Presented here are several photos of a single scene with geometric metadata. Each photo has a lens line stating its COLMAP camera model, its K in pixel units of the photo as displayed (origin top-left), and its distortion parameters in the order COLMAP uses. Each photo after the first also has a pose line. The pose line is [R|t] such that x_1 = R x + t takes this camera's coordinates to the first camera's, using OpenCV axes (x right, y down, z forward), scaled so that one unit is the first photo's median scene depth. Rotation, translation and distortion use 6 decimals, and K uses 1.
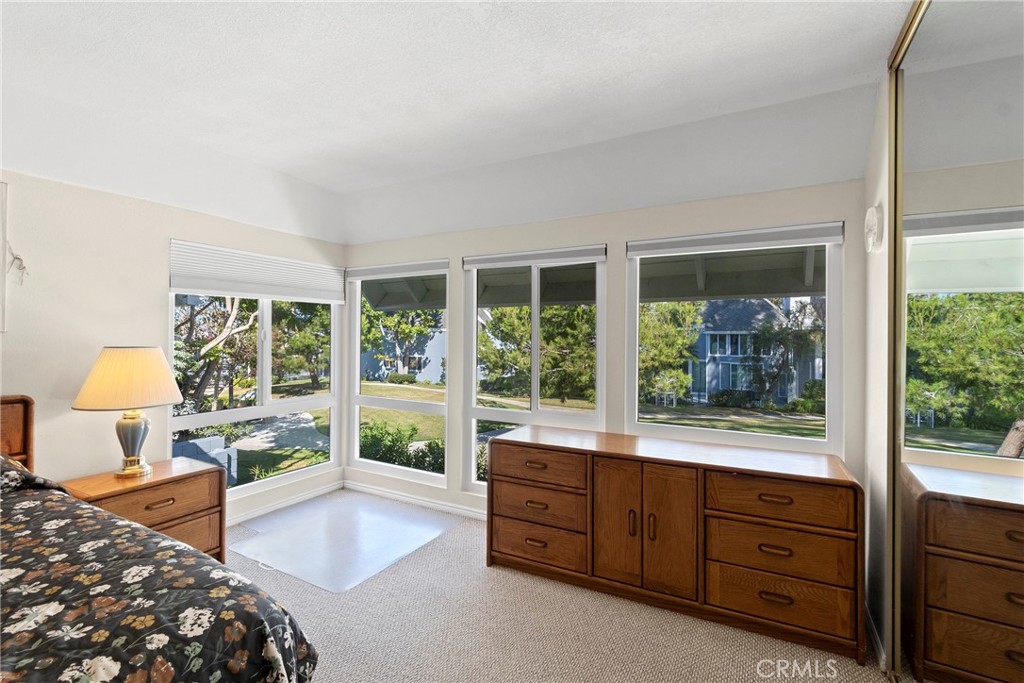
lens RADIAL K [[450.3, 0, 513.2], [0, 450.3, 335.2], [0, 0, 1]] dist [-0.001087, -0.002091]
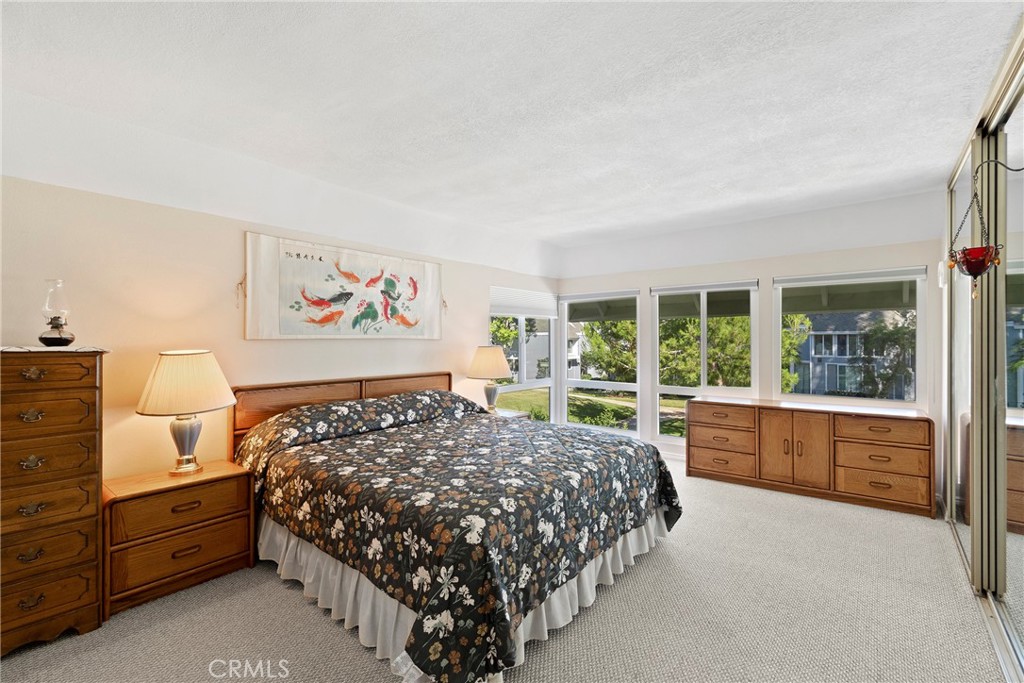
lens RADIAL K [[450.3, 0, 515.8], [0, 450.3, 340.0], [0, 0, 1]] dist [-0.001087, -0.002091]
pose [[0.985839, -0.012126, -0.167253, -0.386785], [0.012573, 0.999920, 0.001613, -0.002765], [0.167220, -0.003693, 0.985913, -0.721410]]
